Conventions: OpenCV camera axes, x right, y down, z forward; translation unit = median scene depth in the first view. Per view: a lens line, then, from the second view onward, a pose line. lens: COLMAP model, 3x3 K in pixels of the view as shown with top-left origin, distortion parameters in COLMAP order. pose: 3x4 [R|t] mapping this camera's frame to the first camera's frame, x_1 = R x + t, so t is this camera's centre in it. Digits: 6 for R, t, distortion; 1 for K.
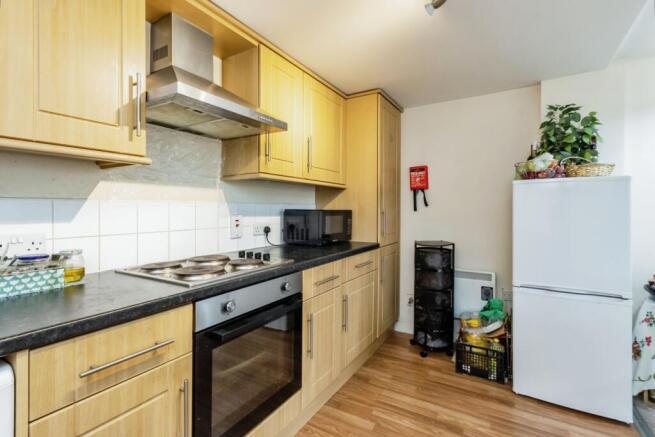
lens RADIAL K [[304.9, 0, 327.2], [0, 304.9, 209.5], [0, 0, 1]] dist [0.017624, 0.000201]
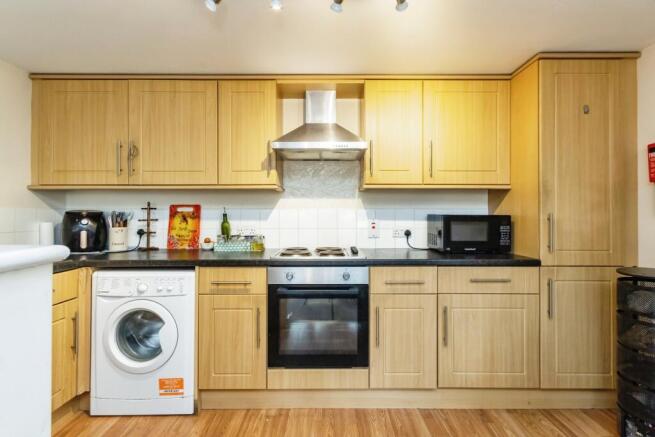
lens RADIAL K [[313.0, 0, 330.4], [0, 313.0, 211.1], [0, 0, 1]] dist [0.015567, -0.000281]
pose [[0.519371, -0.008169, -0.854510, 0.686843], [-0.004076, 0.999919, -0.012036, 0.002901], [0.854539, 0.009734, 0.519295, 0.201560]]
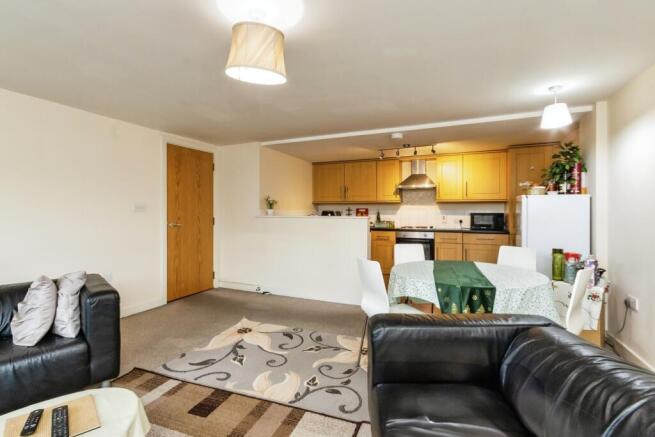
lens RADIAL K [[304.9, 0, 327.2], [0, 304.9, 209.5], [0, 0, 1]] dist [0.017624, 0.000201]
pose [[0.125860, -0.007320, -0.992021, 2.264559], [-0.007235, 0.999939, -0.008296, 0.002439], [0.992022, 0.008221, 0.125799, -0.368463]]
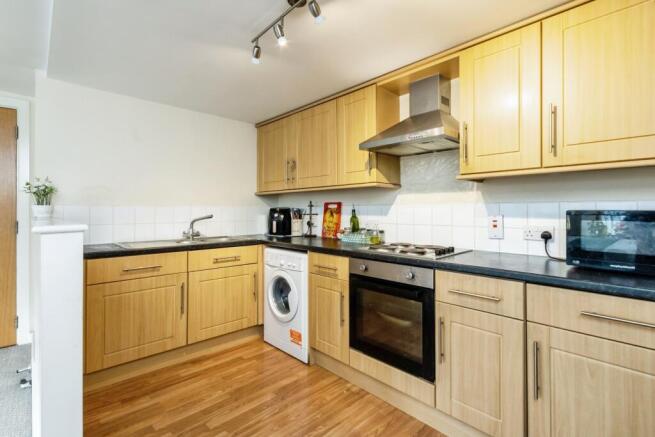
lens RADIAL K [[304.9, 0, 327.2], [0, 304.9, 209.5], [0, 0, 1]] dist [0.017624, 0.000201]
pose [[-0.251256, -0.000080, -0.967921, 0.795675], [-0.001769, 0.999998, 0.000376, -0.000526], [0.967919, 0.001807, -0.251256, 0.725635]]
